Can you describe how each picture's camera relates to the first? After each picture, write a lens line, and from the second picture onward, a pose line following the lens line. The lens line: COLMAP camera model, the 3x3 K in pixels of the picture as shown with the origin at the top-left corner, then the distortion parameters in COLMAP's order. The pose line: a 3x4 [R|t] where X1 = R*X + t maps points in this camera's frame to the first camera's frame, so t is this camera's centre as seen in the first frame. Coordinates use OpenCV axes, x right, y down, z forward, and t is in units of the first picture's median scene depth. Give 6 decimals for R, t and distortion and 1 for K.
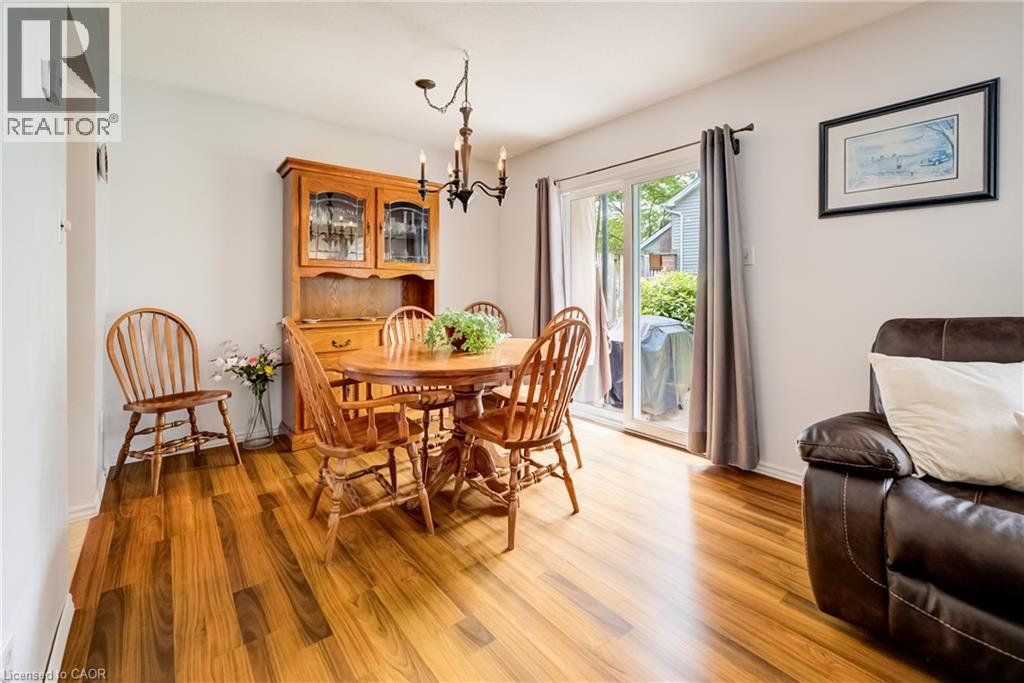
lens RADIAL K [[425.1, 0, 514.8], [0, 425.1, 289.0], [0, 0, 1]] dist [0.000033, 0.000027]
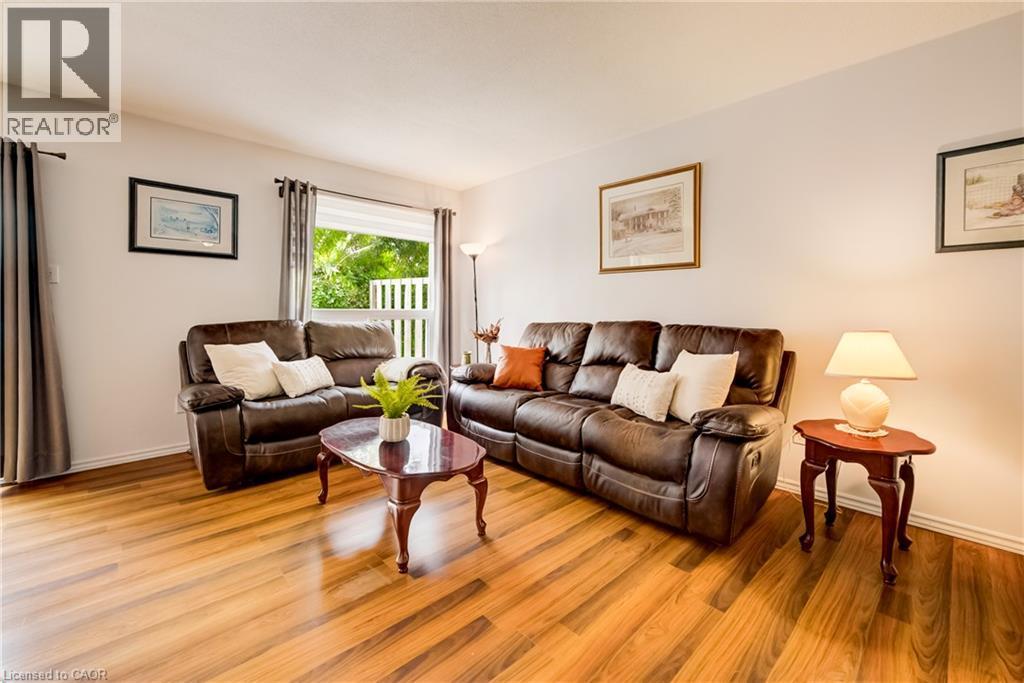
lens RADIAL K [[427.3, 0, 513.5], [0, 427.3, 311.5], [0, 0, 1]] dist [-0.000006, 0.000005]
pose [[-0.066997, -0.007660, 0.997724, -0.727883], [-0.005790, 0.999957, 0.007288, -0.001068], [-0.997736, -0.005288, -0.067038, -0.081278]]
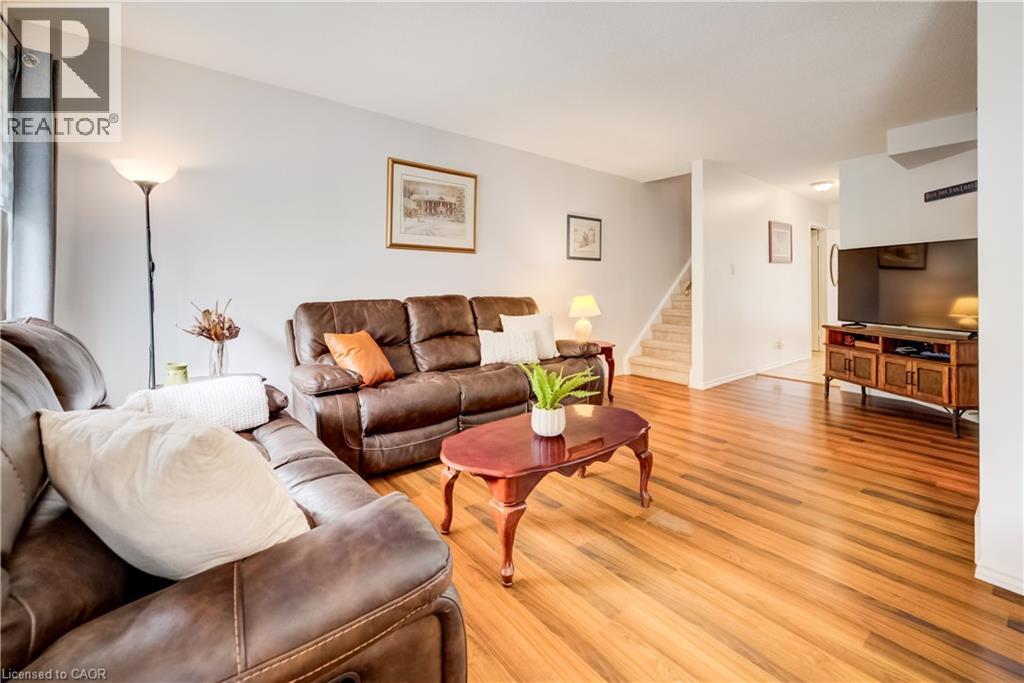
lens RADIAL K [[435.8, 0, 514.2], [0, 435.8, 286.0], [0, 0, 1]] dist [-0.001026, -0.000039]
pose [[-0.999667, -0.004830, 0.025355, 0.390371], [-0.004873, 0.999987, -0.001653, 0.005119], [-0.025347, -0.001776, -0.999677, 1.087715]]
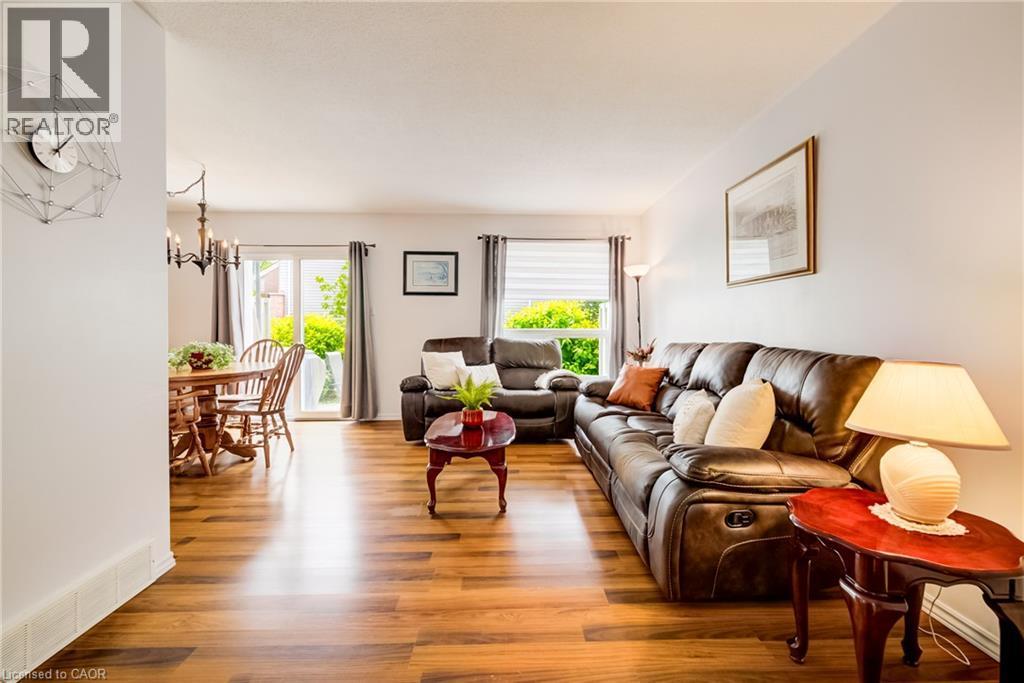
lens RADIAL K [[404.2, 0, 512.6], [0, 404.2, 325.8], [0, 0, 1]] dist [0.000146, 0.000079]
pose [[0.615696, 0.003498, 0.787976, -0.633672], [-0.001215, 0.999993, -0.003491, -0.002734], [-0.787983, 0.001192, 0.615696, -0.794046]]
